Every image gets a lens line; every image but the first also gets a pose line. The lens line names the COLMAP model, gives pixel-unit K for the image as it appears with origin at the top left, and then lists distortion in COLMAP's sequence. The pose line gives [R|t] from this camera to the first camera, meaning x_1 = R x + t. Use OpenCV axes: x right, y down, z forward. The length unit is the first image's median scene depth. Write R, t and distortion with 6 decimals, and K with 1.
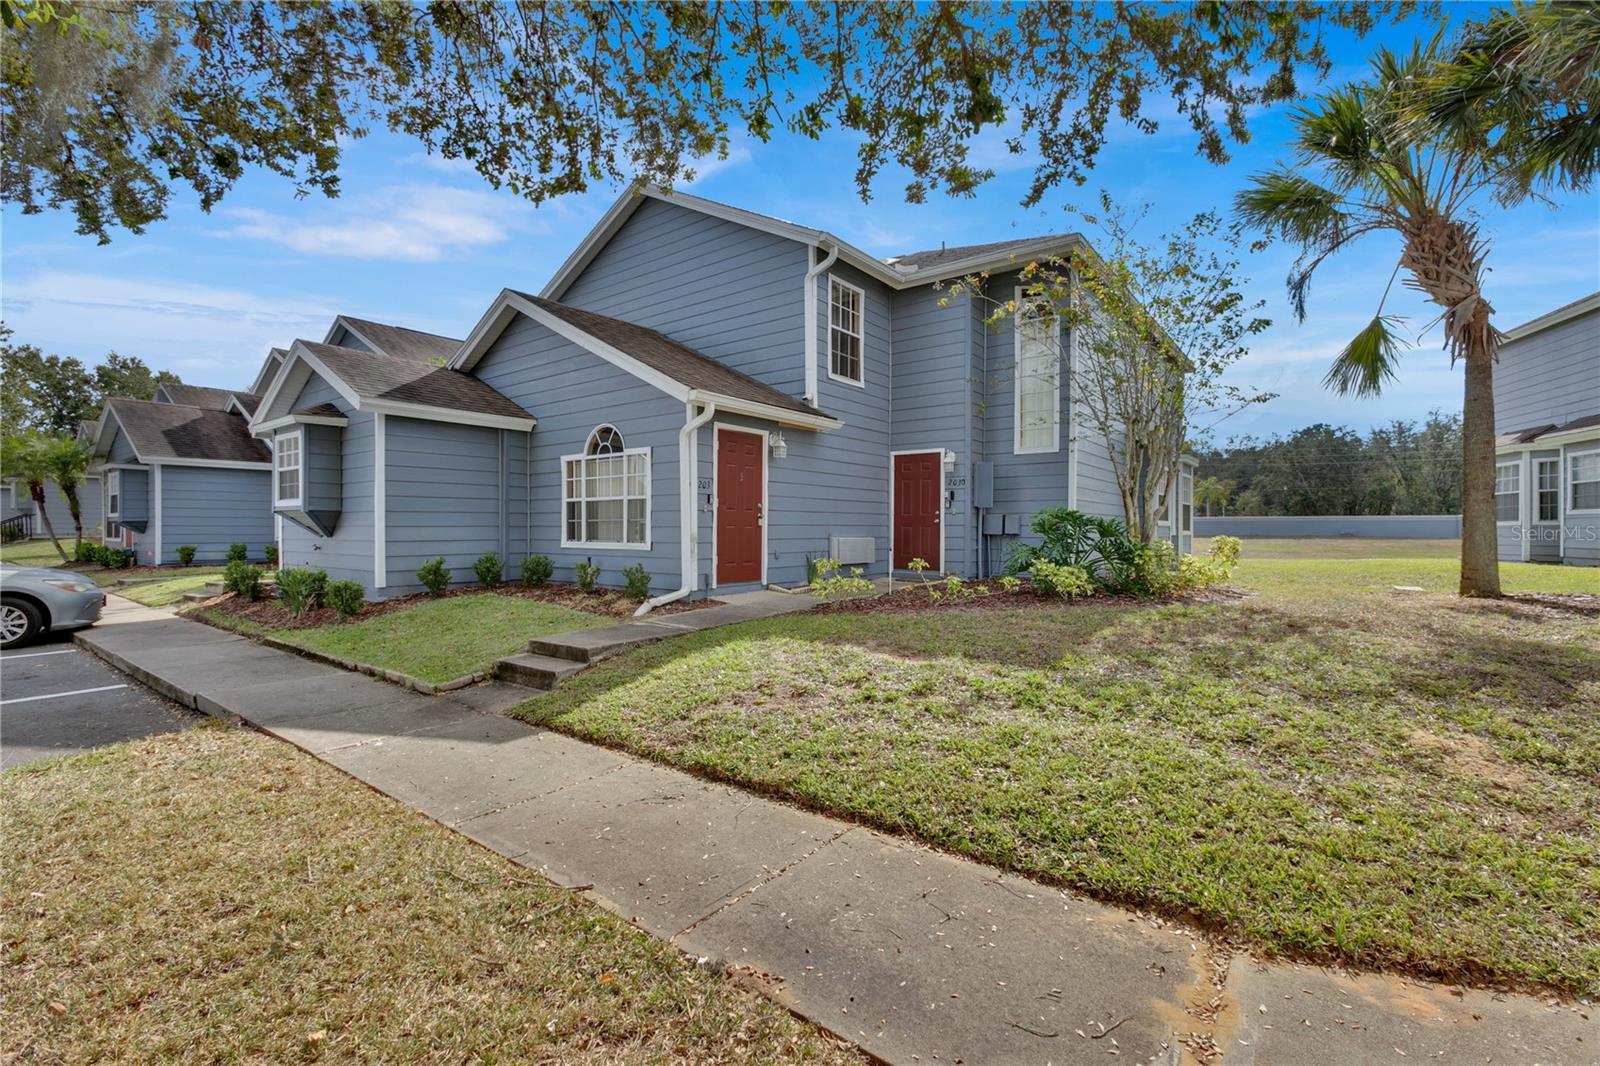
lens RADIAL K [[707.7, 0, 799.6], [0, 707.7, 538.7], [0, 0, 1]] dist [-0.001529, -0.000144]
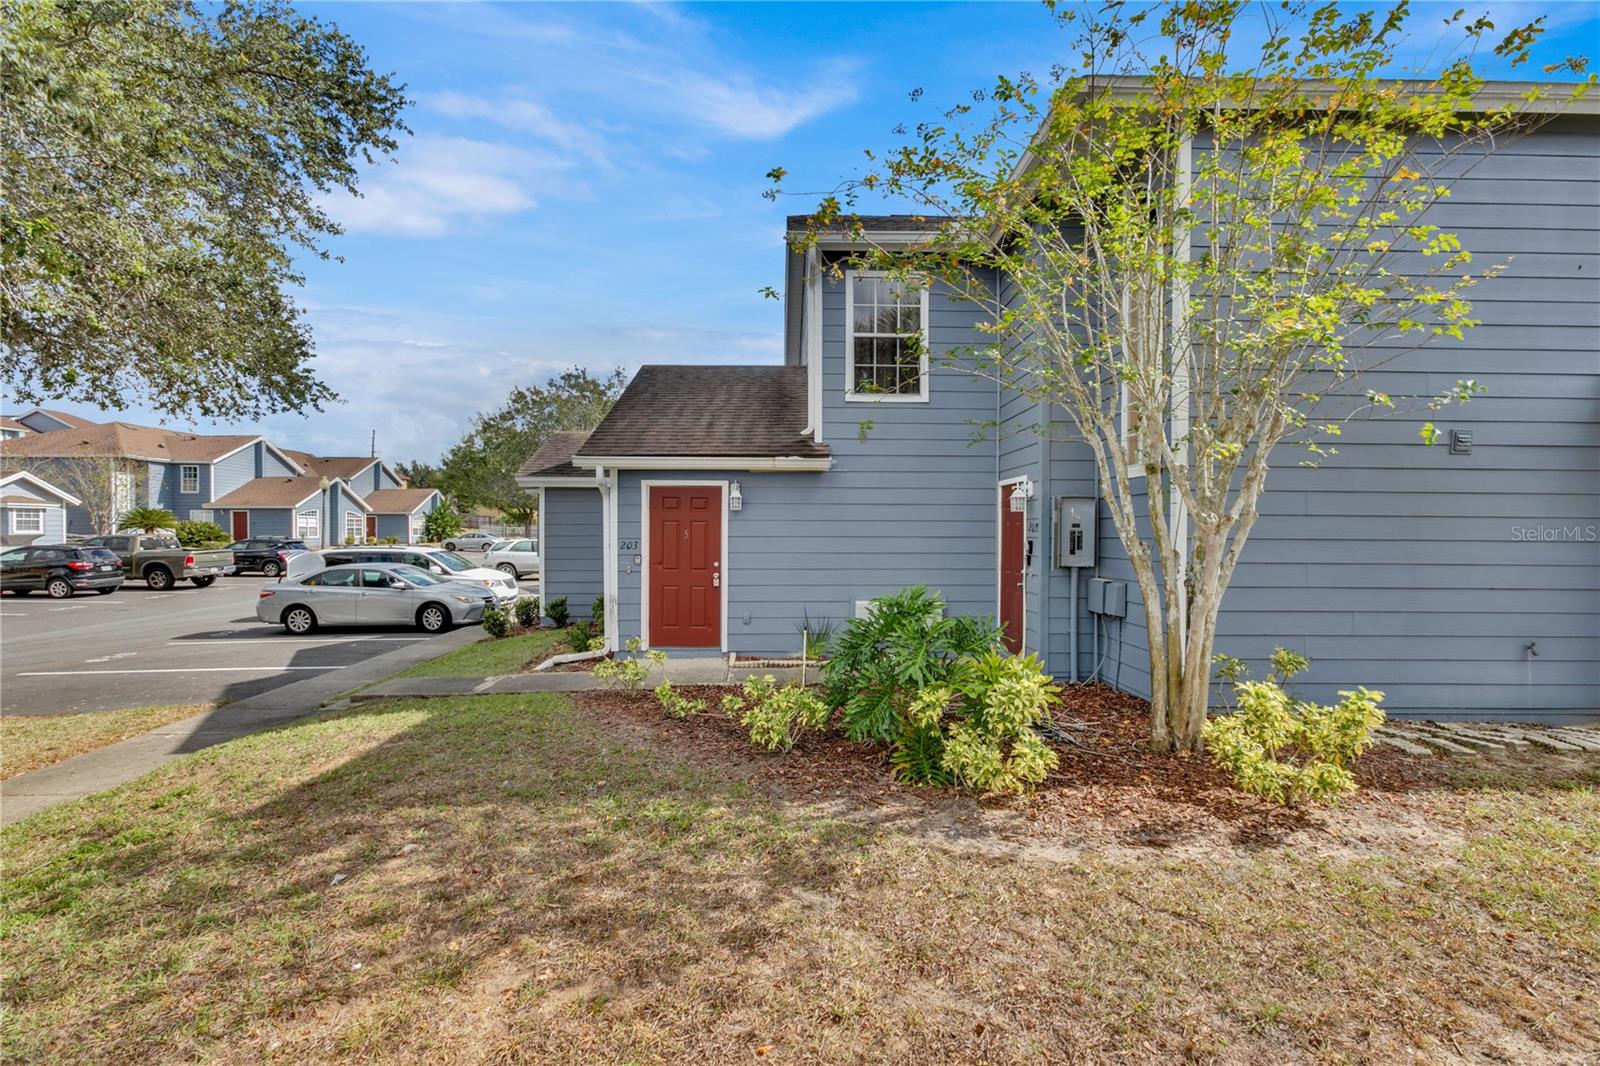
lens RADIAL K [[707.7, 0, 799.6], [0, 707.7, 538.7], [0, 0, 1]] dist [-0.001529, -0.000144]
pose [[0.606576, 0.008271, -0.794983, 0.721237], [-0.011194, 0.999936, 0.001862, -0.081895], [0.794947, 0.007770, 0.606629, 0.529861]]
